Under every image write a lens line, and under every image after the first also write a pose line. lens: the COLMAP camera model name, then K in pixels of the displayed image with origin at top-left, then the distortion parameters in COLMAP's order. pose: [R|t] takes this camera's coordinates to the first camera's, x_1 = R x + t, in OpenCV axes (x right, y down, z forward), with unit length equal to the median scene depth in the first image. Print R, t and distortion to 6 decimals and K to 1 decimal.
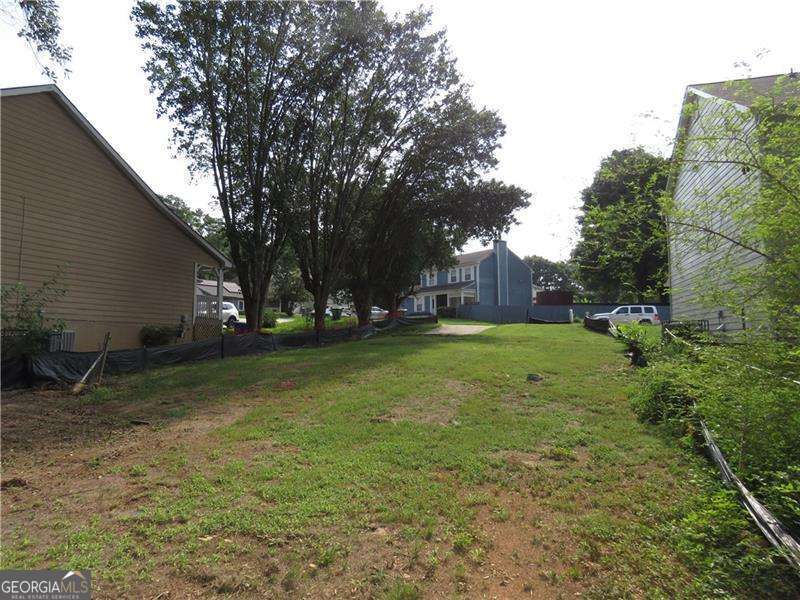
lens RADIAL K [[505.2, 0, 400.6], [0, 505.2, 301.8], [0, 0, 1]] dist [-0.007738, -0.001528]
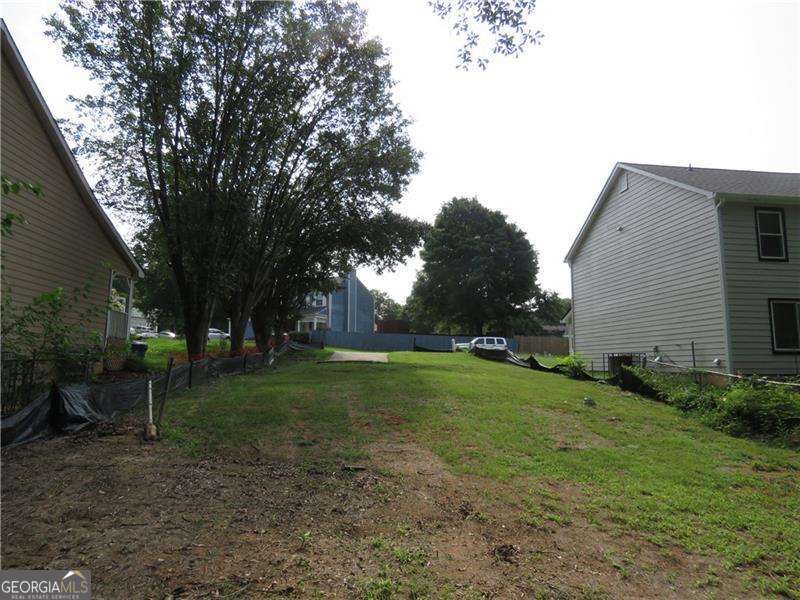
lens RADIAL K [[505.2, 0, 393.6], [0, 505.2, 297.4], [0, 0, 1]] dist [-0.007738, -0.001528]
pose [[0.913812, 0.063152, 0.401198, -0.190647], [-0.039384, 0.996960, -0.067226, 0.003117], [-0.404224, 0.045631, 0.913521, 0.049996]]
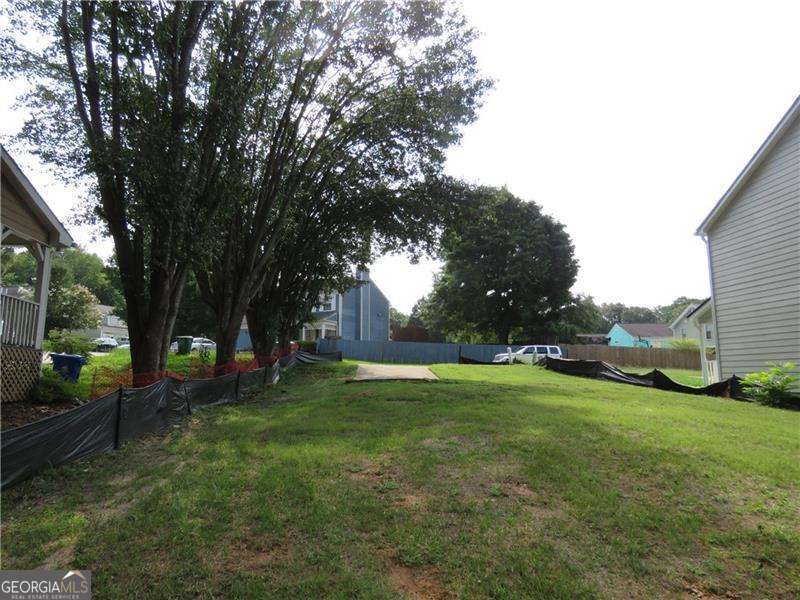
lens RADIAL K [[505.2, 0, 399.5], [0, 505.2, 299.9], [0, 0, 1]] dist [-0.007738, -0.001528]
pose [[0.906301, 0.065793, 0.417481, -0.159033], [-0.032928, 0.995798, -0.085452, 0.012126], [-0.421349, 0.063698, 0.904659, 0.270375]]
